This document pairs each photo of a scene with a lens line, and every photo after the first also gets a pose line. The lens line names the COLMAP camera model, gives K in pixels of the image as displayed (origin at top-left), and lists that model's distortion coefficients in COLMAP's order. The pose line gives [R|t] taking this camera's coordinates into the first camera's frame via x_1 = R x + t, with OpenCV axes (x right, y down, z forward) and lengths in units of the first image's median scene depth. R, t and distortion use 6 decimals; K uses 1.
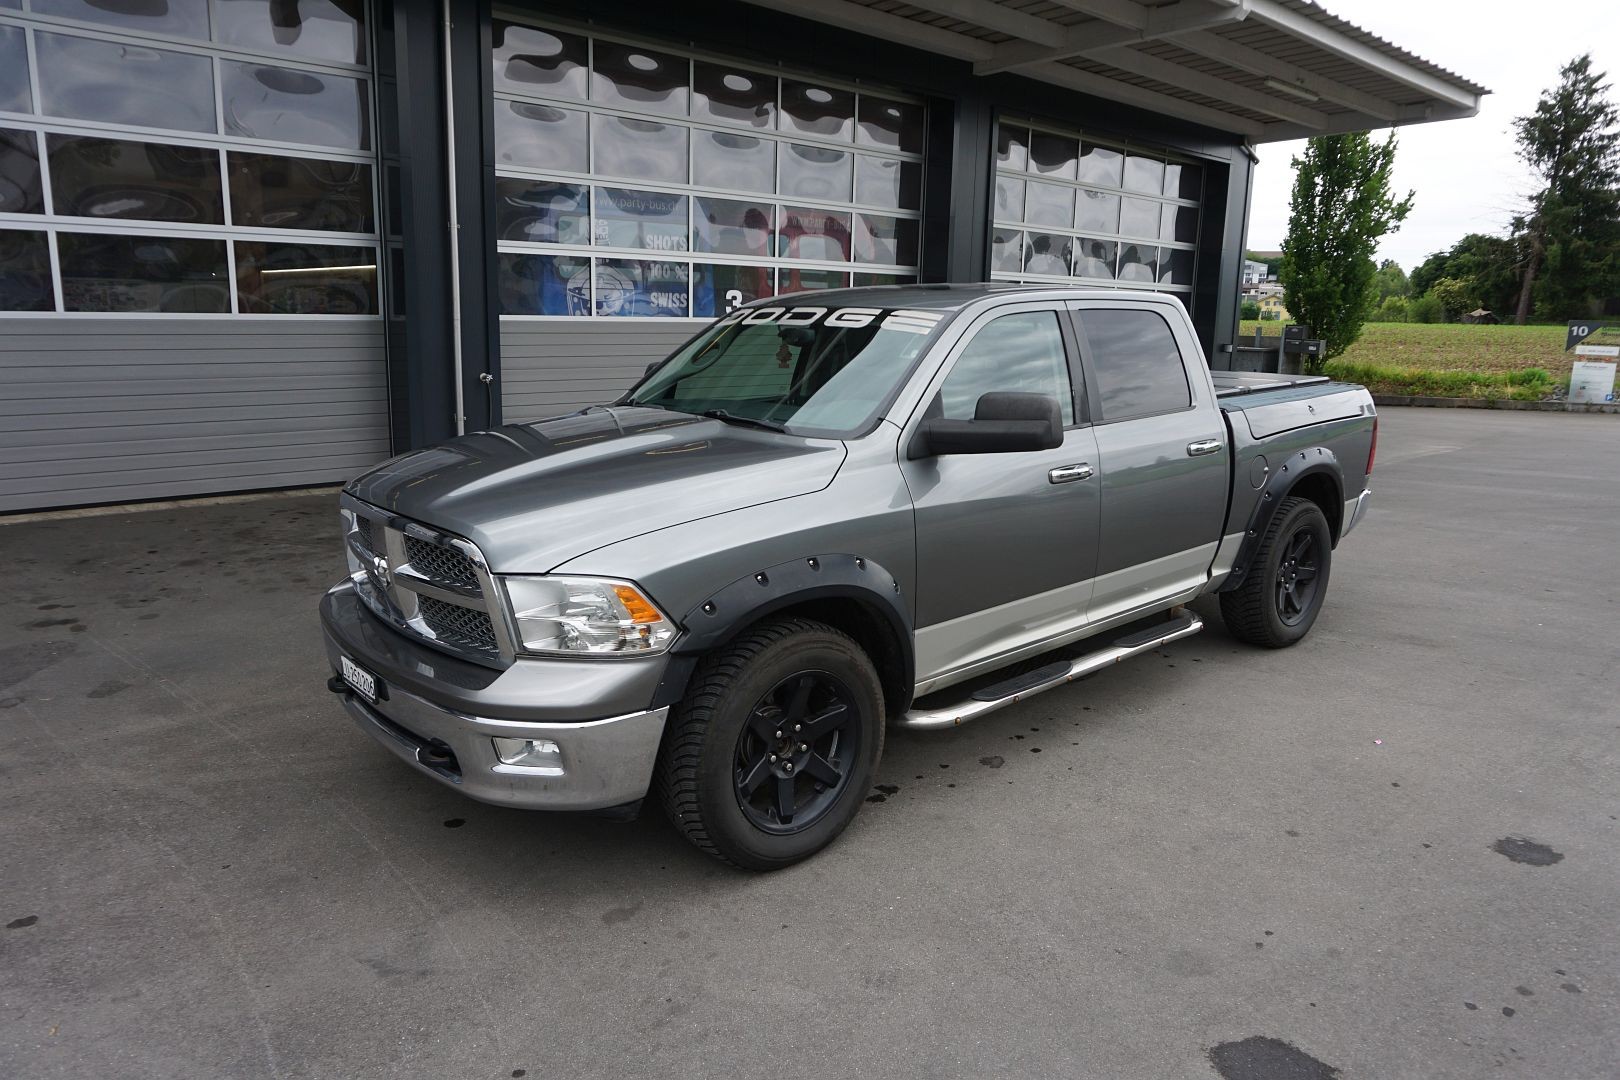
lens RADIAL K [[1084.7, 0, 809.4], [0, 1084.7, 534.4], [0, 0, 1]] dist [-0.037931, 0.027621]
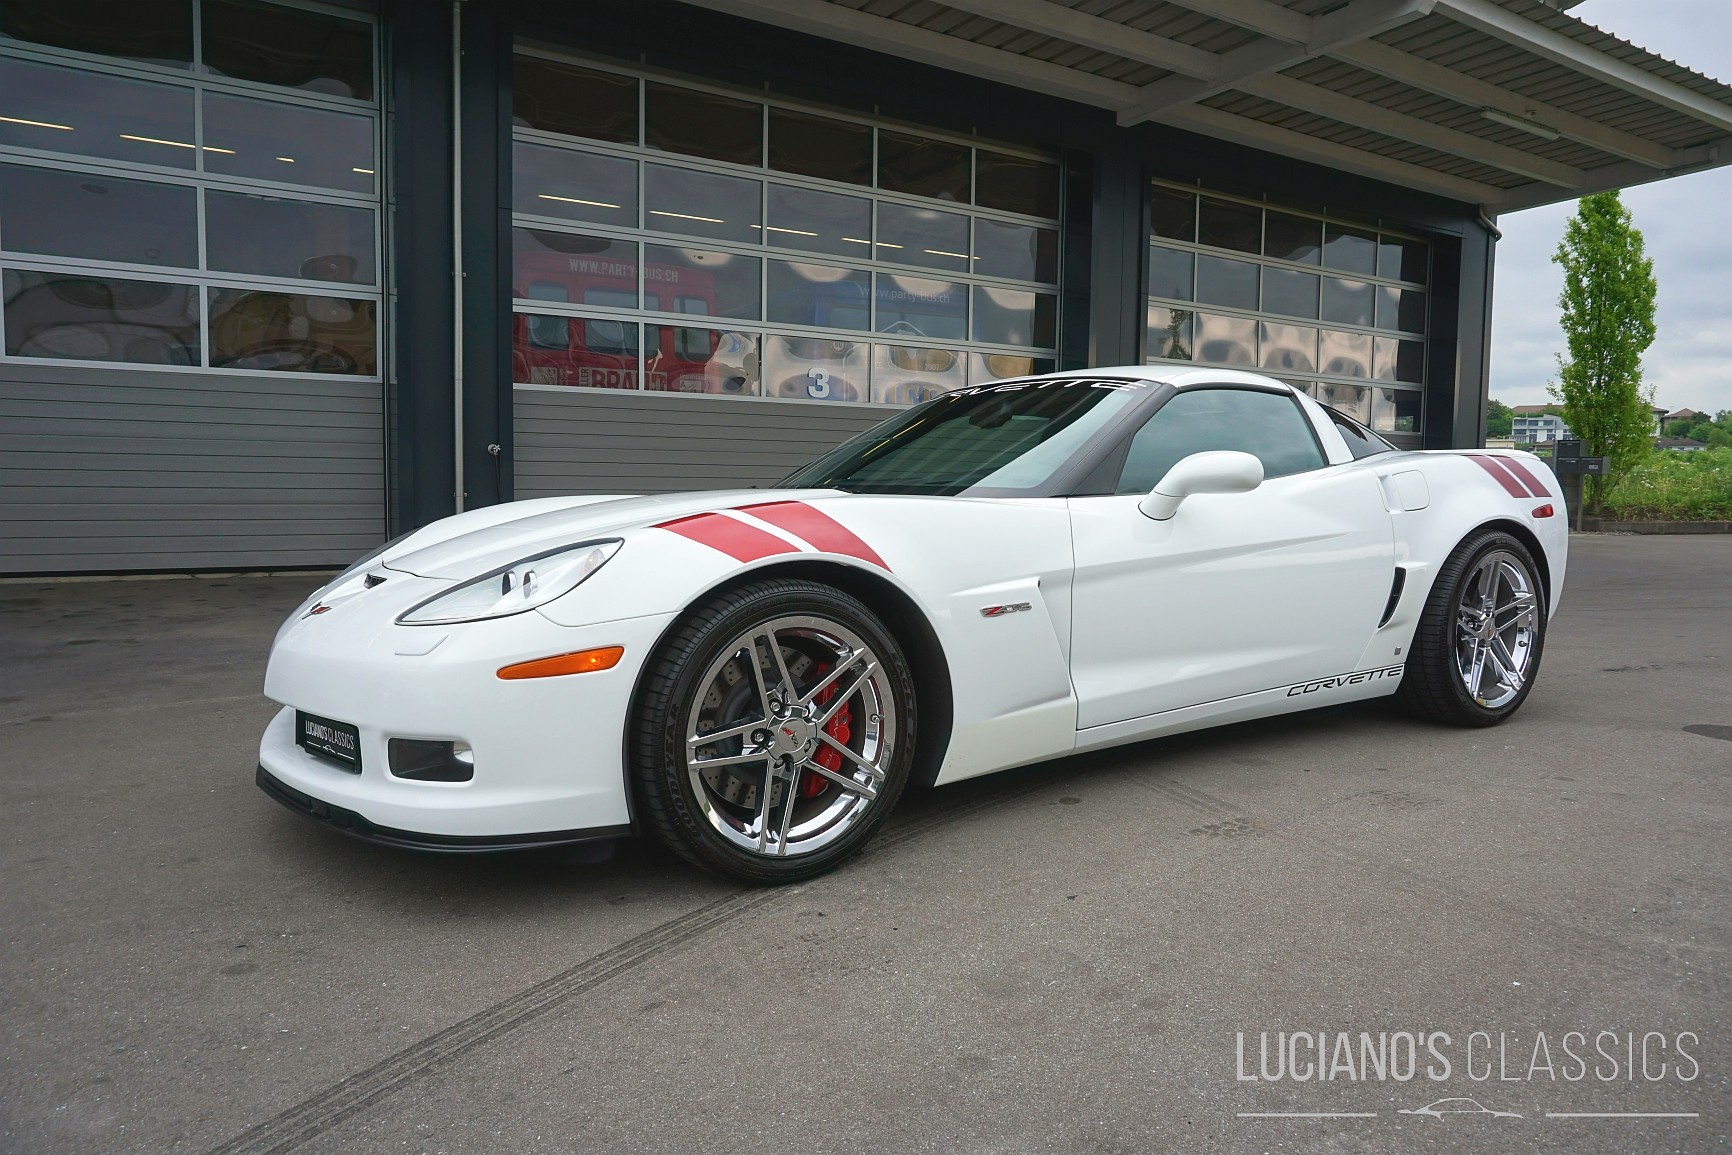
lens RADIAL K [[1159.7, 0, 865.3], [0, 1159.7, 571.5], [0, 0, 1]] dist [-0.037931, 0.027621]
pose [[0.987152, 0.001401, -0.159780, 0.088427], [-0.021477, 0.992051, -0.123988, 0.037708], [0.158337, 0.125826, 0.979335, 0.100581]]
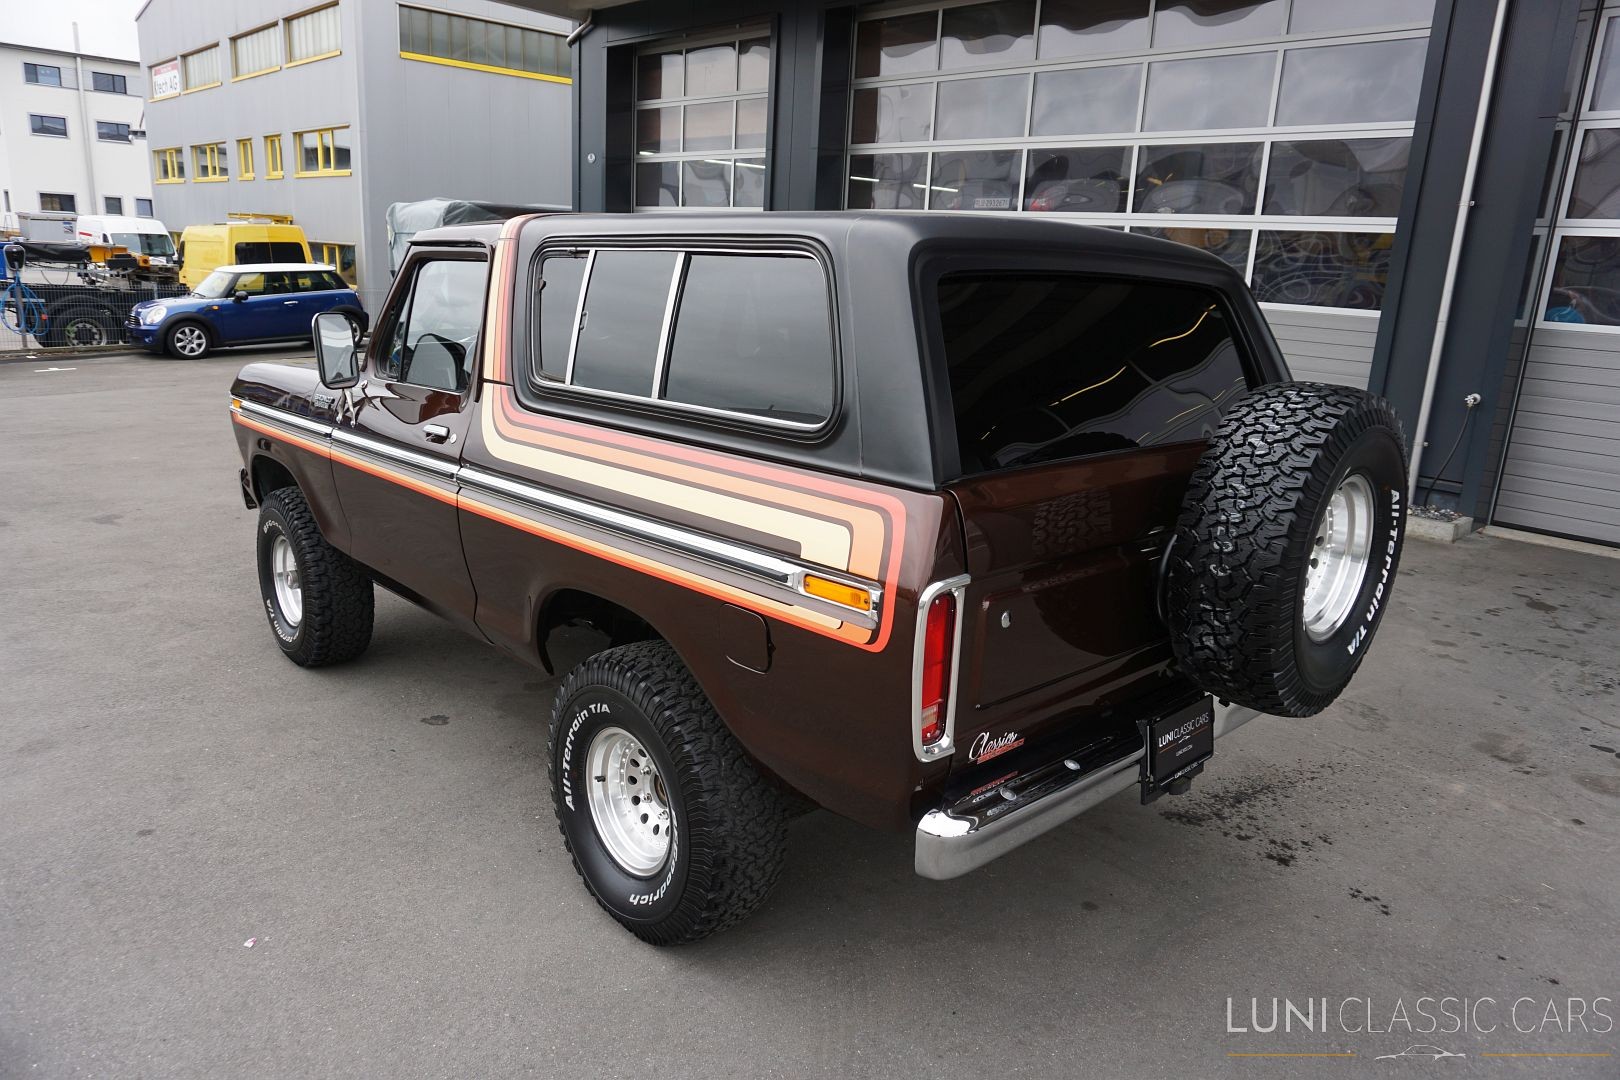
lens RADIAL K [[1078.7, 0, 811.9], [0, 1078.7, 533.7], [0, 0, 1]] dist [-0.019055, 0.006418]
pose [[0.025888, 0.233071, -0.972115, 0.288612], [-0.250202, 0.943001, 0.219428, -0.066206], [0.967847, 0.237545, 0.082727, 0.318758]]
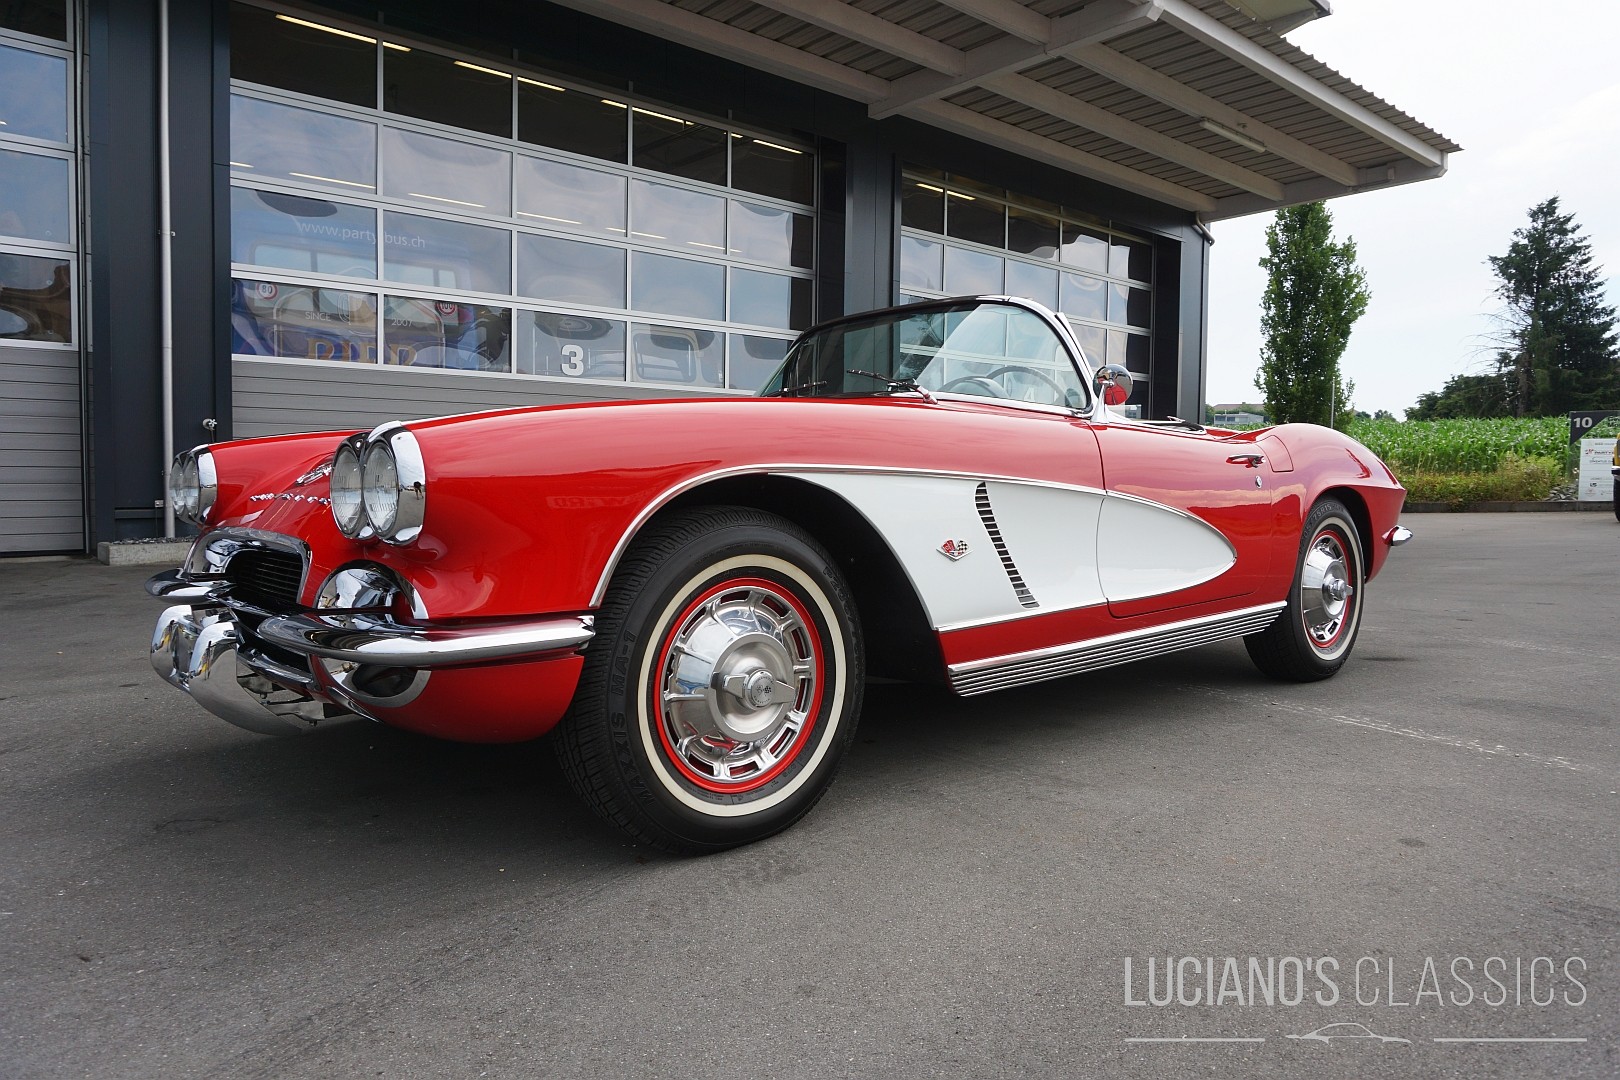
lens RADIAL K [[1090.6, 0, 810.0], [0, 1090.6, 533.2], [0, 0, 1]] dist [-0.058550, 0.038340]
pose [[0.999929, -0.010226, -0.006134, 0.091971], [0.009229, 0.989397, -0.144942, 0.033278], [0.007551, 0.144875, 0.989421, 0.149623]]
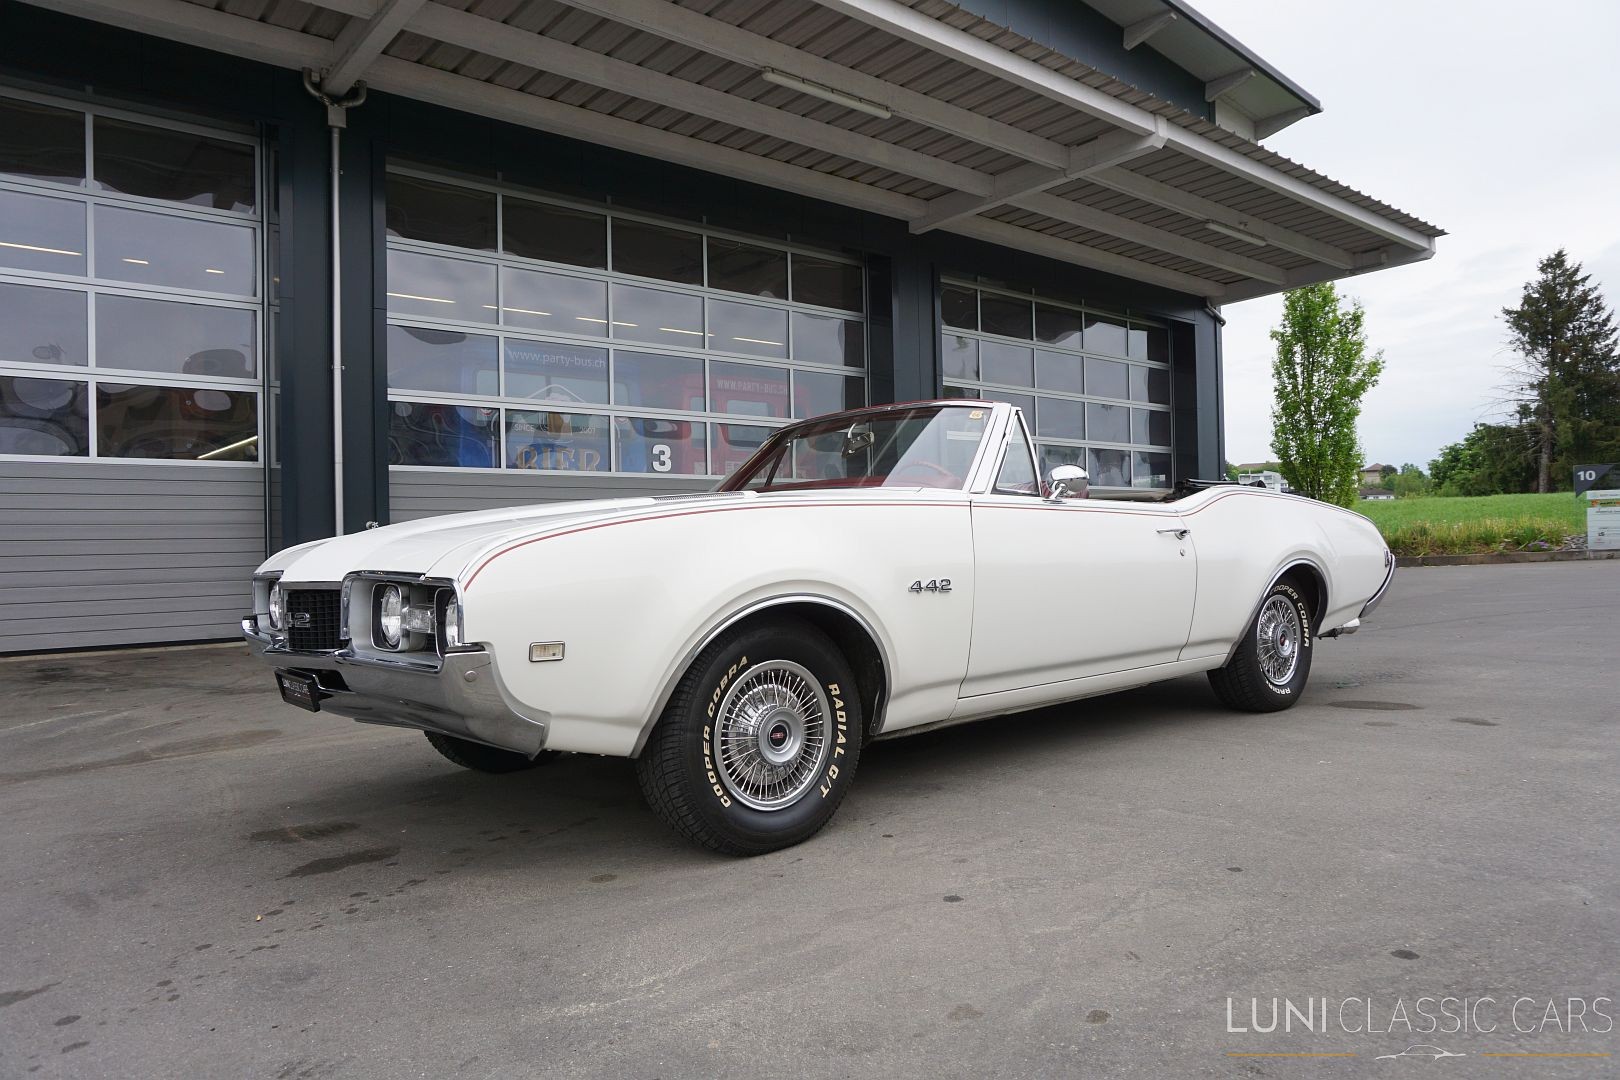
lens RADIAL K [[1086.6, 0, 811.2], [0, 1086.6, 537.5], [0, 0, 1]] dist [-0.047427, 0.035938]
pose [[0.998606, -0.044636, -0.028158, 0.066948], [0.037807, 0.977308, -0.208423, 0.046608], [0.036823, 0.207068, 0.977633, 0.066909]]
